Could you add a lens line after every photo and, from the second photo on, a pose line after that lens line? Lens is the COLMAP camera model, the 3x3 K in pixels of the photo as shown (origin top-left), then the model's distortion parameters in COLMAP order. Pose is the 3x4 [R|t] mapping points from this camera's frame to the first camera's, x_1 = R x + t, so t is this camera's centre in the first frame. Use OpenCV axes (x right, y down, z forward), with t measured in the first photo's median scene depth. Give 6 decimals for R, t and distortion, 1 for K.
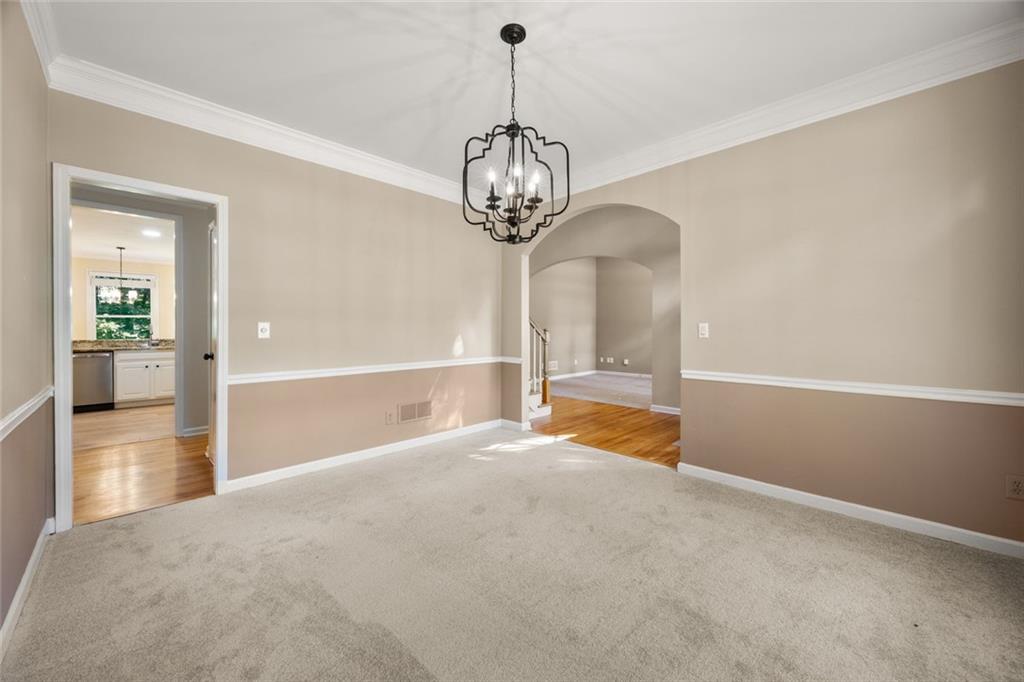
lens RADIAL K [[392.9, 0, 511.7], [0, 392.9, 332.4], [0, 0, 1]] dist [-0.002214, -0.000022]
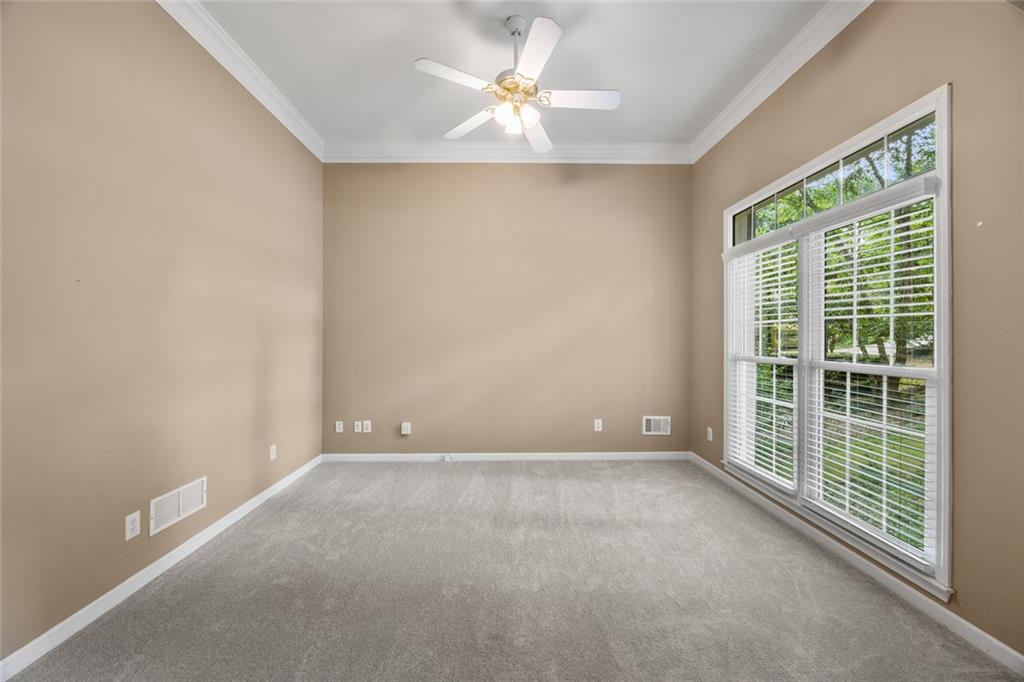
lens RADIAL K [[392.9, 0, 513.6], [0, 392.9, 338.3], [0, 0, 1]] dist [-0.002214, -0.000022]
pose [[0.687244, 0.001519, 0.726425, 0.061125], [0.004963, 0.999965, -0.006785, -0.018440], [-0.726410, 0.008268, 0.687212, 0.615381]]
